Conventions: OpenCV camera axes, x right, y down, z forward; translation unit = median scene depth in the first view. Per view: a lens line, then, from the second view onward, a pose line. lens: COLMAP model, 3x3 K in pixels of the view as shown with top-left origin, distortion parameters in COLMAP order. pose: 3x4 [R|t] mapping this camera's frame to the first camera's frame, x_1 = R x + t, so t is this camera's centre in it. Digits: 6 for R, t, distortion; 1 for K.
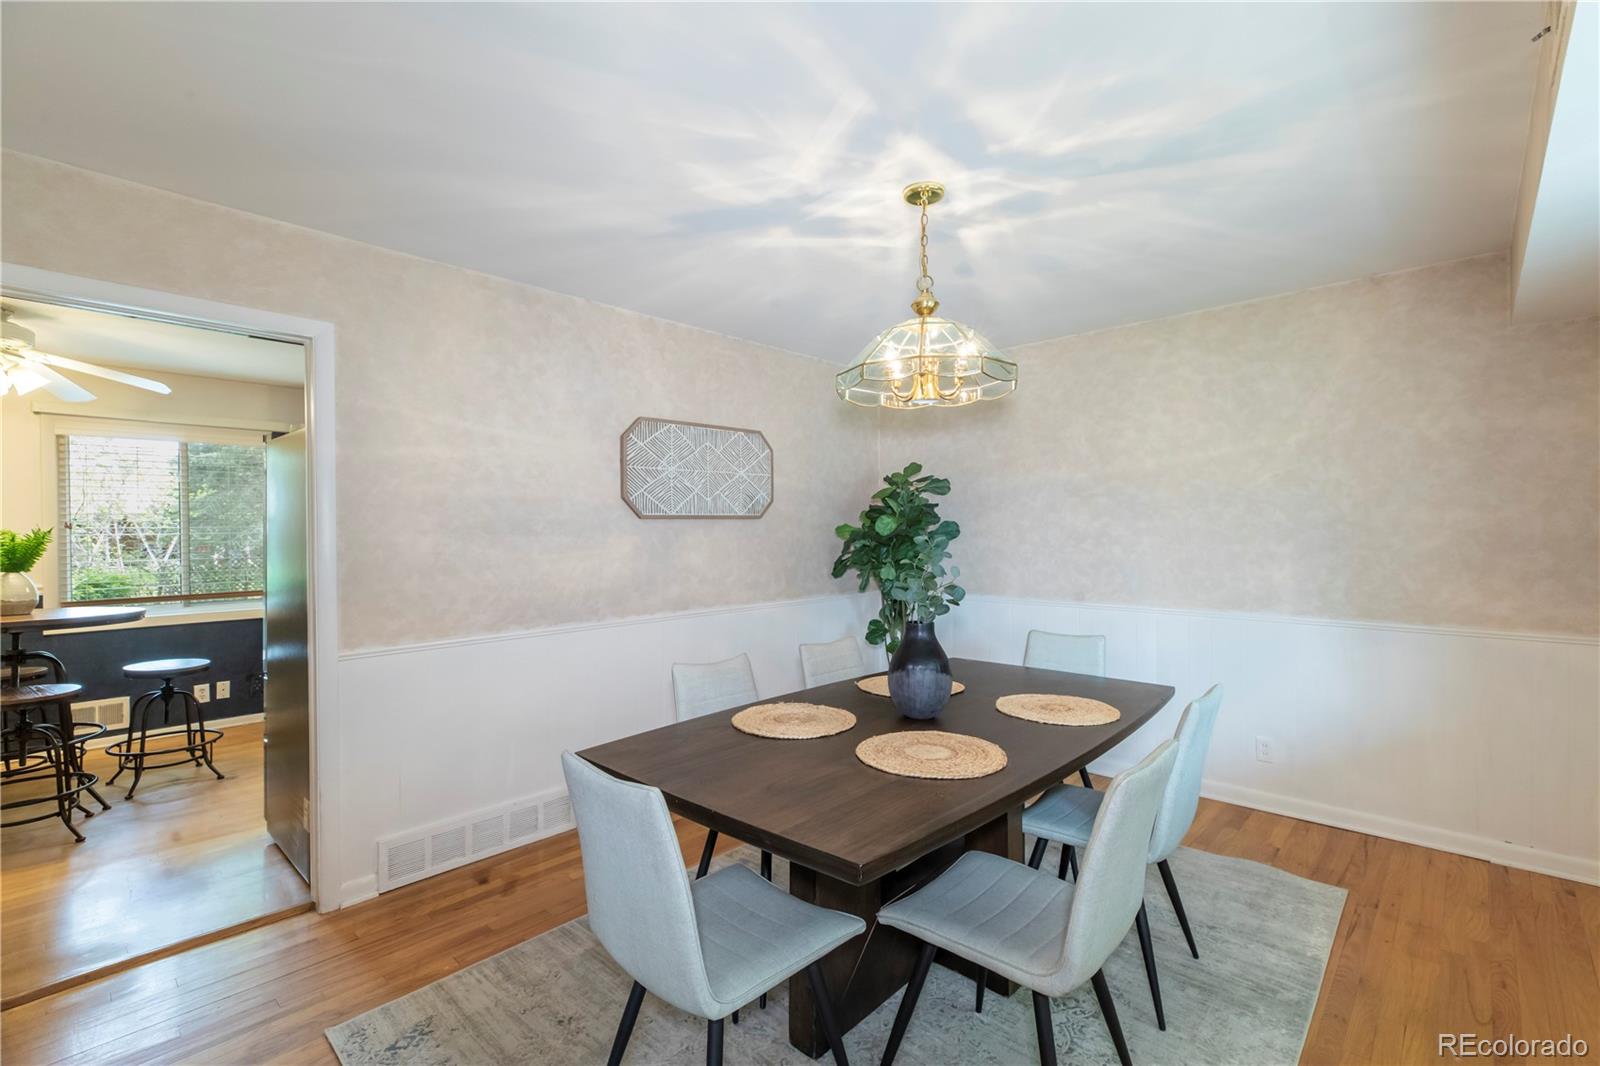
lens RADIAL K [[715.6, 0, 802.1], [0, 715.6, 531.2], [0, 0, 1]] dist [-0.001095, -0.000859]
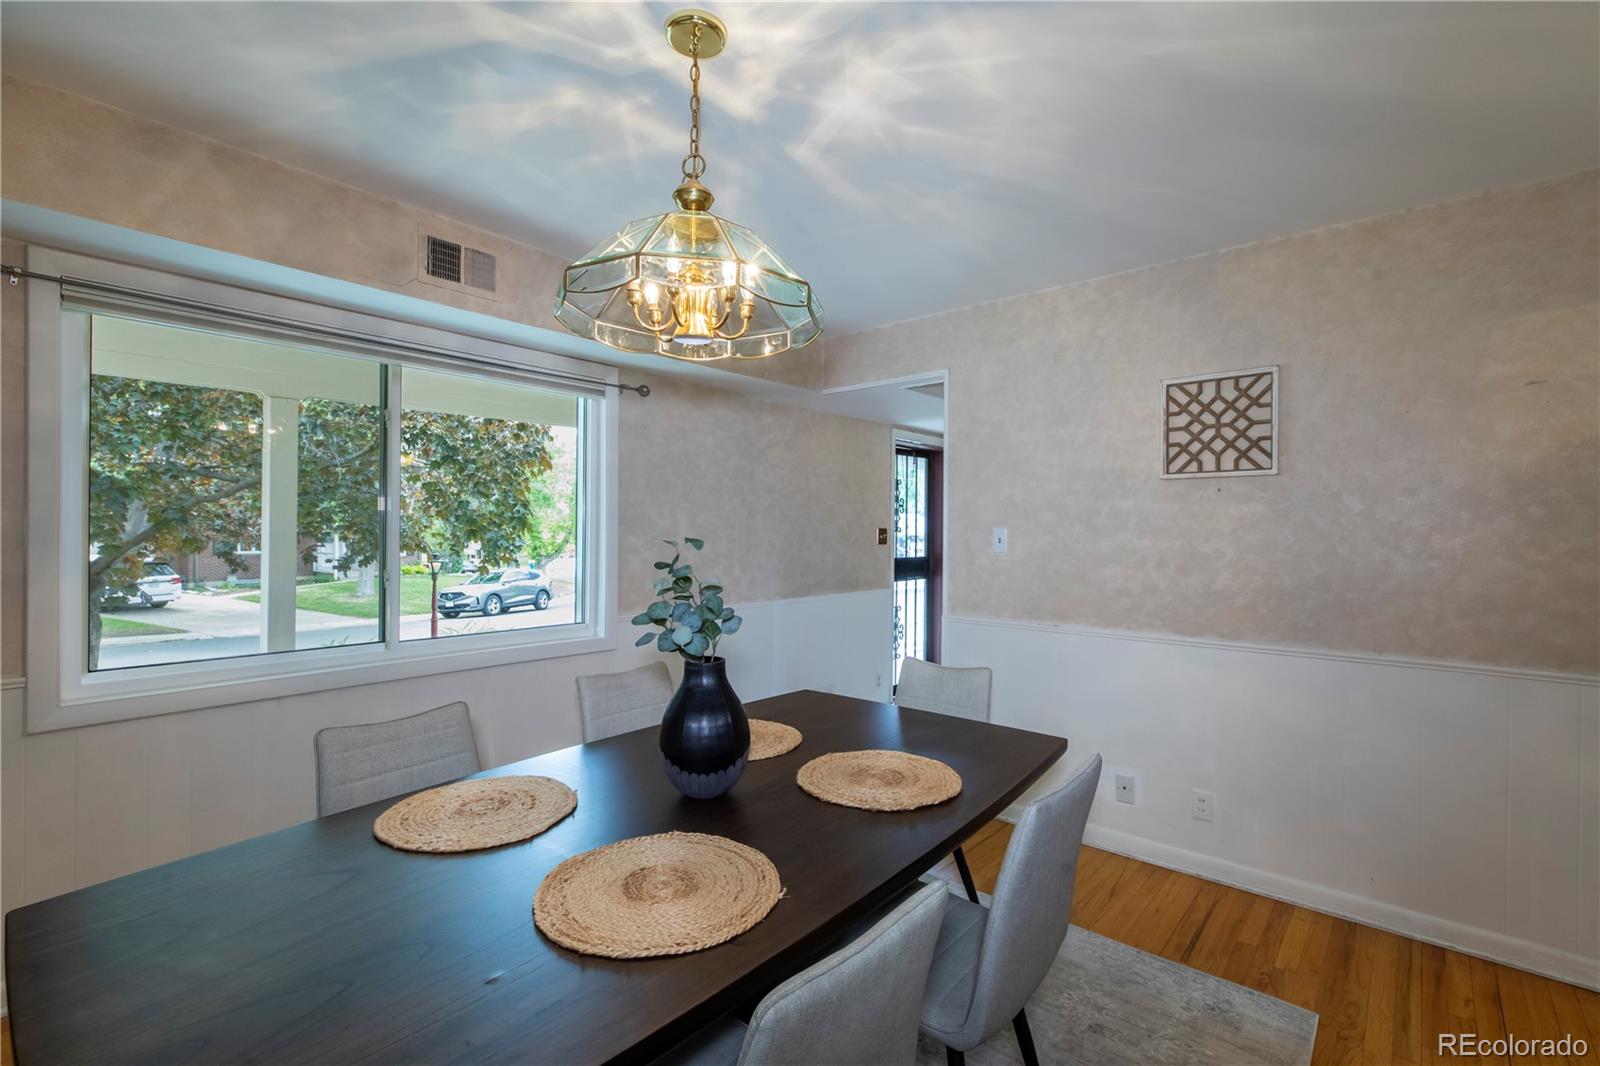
lens RADIAL K [[715.6, 0, 798.8], [0, 715.6, 532.4], [0, 0, 1]] dist [-0.001095, -0.000859]
pose [[-0.999297, 0.000423, -0.037495, 0.106086], [0.000298, 0.999994, 0.003353, 0.000542], [0.037497, 0.003339, -0.999291, 1.827334]]
